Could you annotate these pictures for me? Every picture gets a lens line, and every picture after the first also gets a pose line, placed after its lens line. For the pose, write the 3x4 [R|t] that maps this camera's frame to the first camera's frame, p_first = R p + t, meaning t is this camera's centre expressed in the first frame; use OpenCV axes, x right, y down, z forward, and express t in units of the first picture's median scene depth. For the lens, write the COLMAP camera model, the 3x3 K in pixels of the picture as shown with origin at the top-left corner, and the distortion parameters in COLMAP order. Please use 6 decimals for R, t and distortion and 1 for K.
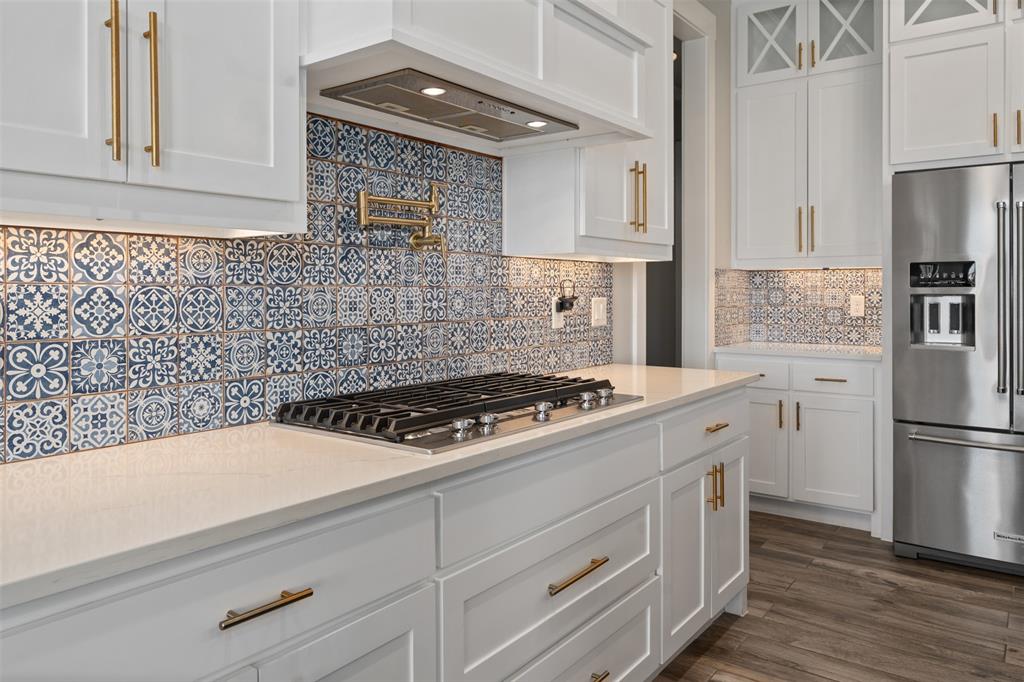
lens RADIAL K [[725.7, 0, 512.1], [0, 725.7, 291.0], [0, 0, 1]] dist [-0.000267, 0.000198]
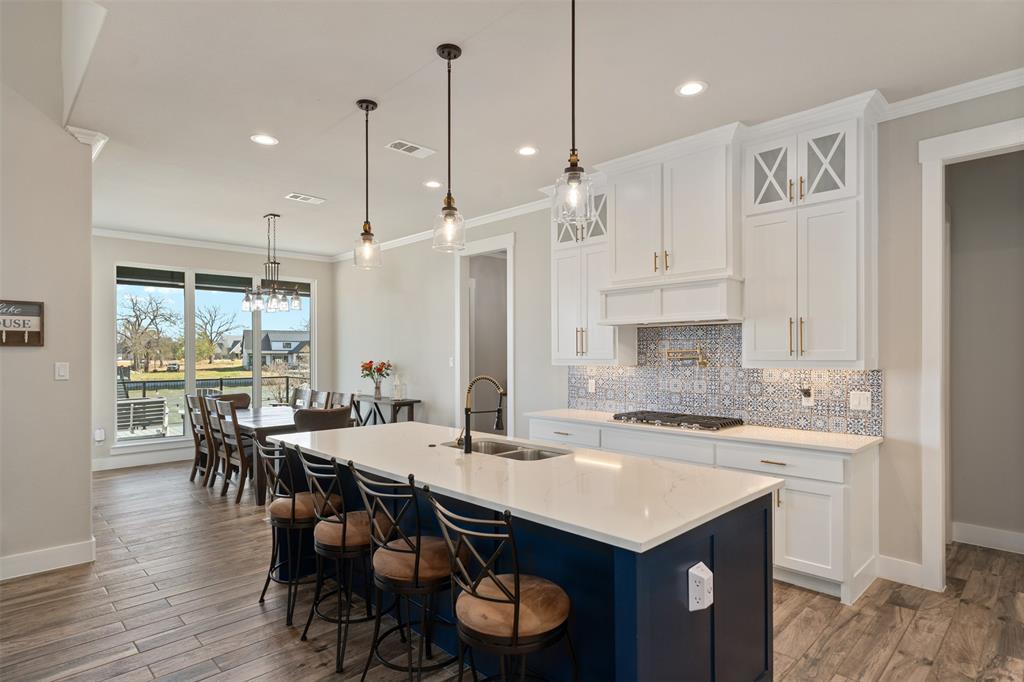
lens RADIAL K [[544.8, 0, 511.0], [0, 544.8, 351.5], [0, 0, 1]] dist [-0.004109, -0.000467]
pose [[-0.153711, -0.003129, -0.988111, 1.742045], [0.001690, 0.999993, -0.003430, -0.093770], [0.988114, -0.002197, -0.153705, 0.534578]]
